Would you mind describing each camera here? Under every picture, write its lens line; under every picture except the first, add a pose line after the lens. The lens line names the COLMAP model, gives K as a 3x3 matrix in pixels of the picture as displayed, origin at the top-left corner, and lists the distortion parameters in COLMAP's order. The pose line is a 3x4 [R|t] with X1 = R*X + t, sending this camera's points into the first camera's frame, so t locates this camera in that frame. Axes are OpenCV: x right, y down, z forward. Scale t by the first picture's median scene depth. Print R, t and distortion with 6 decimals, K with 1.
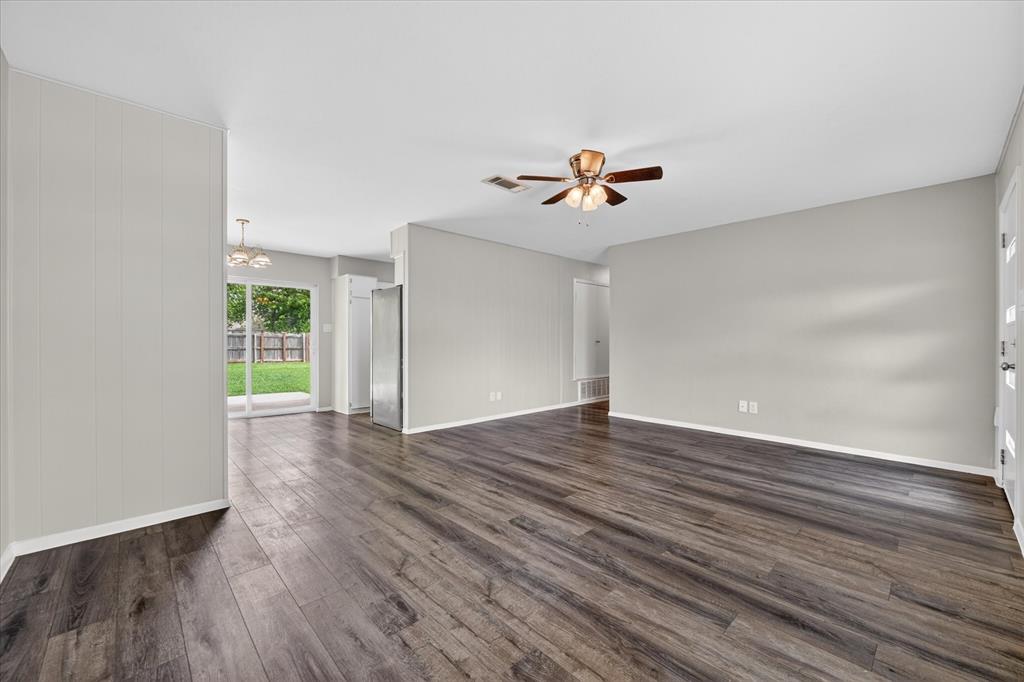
lens RADIAL K [[407.5, 0, 517.0], [0, 407.5, 343.7], [0, 0, 1]] dist [-0.002846, -0.000352]
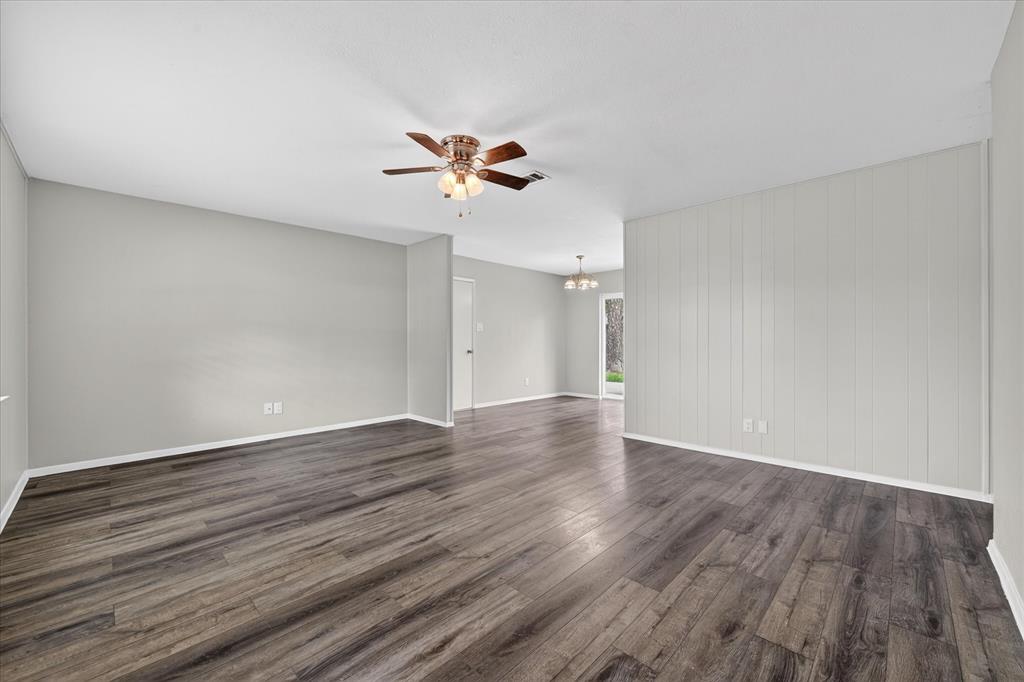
lens RADIAL K [[407.5, 0, 515.7], [0, 407.5, 342.2], [0, 0, 1]] dist [-0.002846, -0.000352]
pose [[0.035532, 0.001949, -0.999367, 1.238394], [-0.005950, 0.999981, 0.001739, -0.011144], [0.999351, 0.005885, 0.035543, 1.241046]]
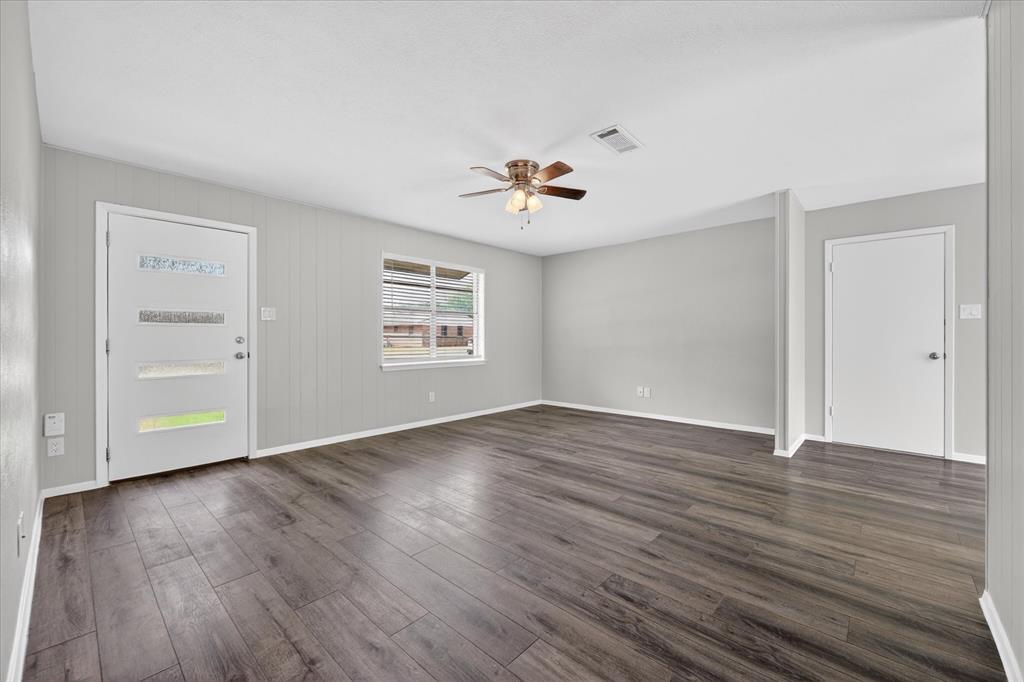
lens RADIAL K [[407.5, 0, 516.1], [0, 407.5, 335.3], [0, 0, 1]] dist [-0.002846, -0.000352]
pose [[-0.997474, -0.001407, -0.071014, 0.297861], [-0.001660, 0.999992, 0.003499, -0.022795], [0.071009, 0.003608, -0.997469, 2.327334]]
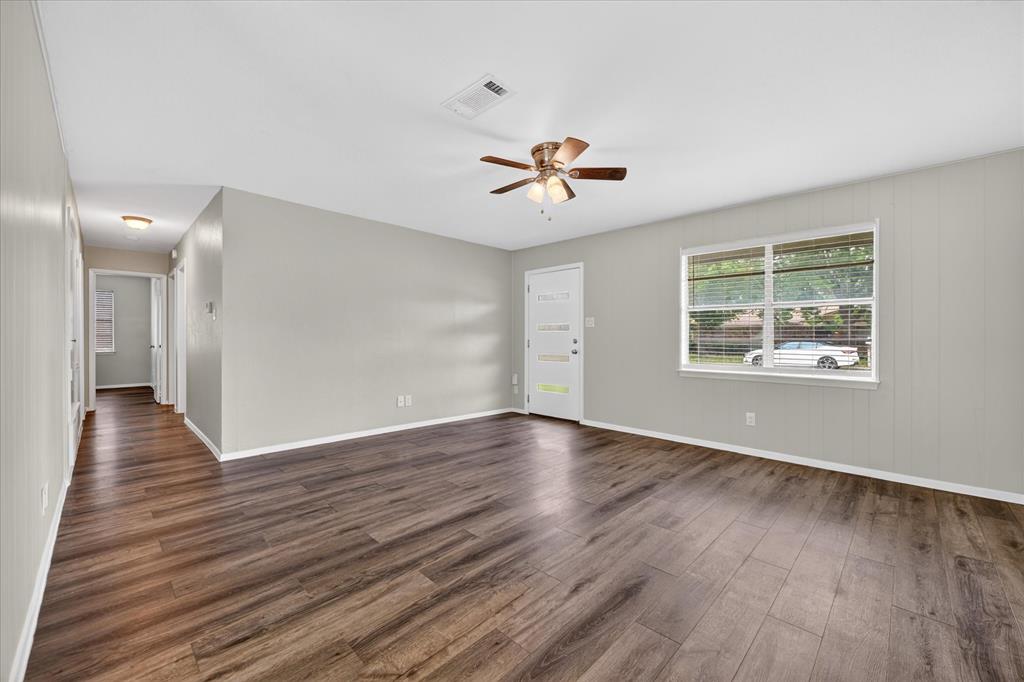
lens RADIAL K [[407.5, 0, 516.4], [0, 407.5, 342.0], [0, 0, 1]] dist [-0.002846, -0.000352]
pose [[-0.032946, -0.009211, 0.999415, -0.880025], [0.004864, 0.999944, 0.009376, -0.017228], [-0.999445, 0.005170, -0.032899, 1.258981]]
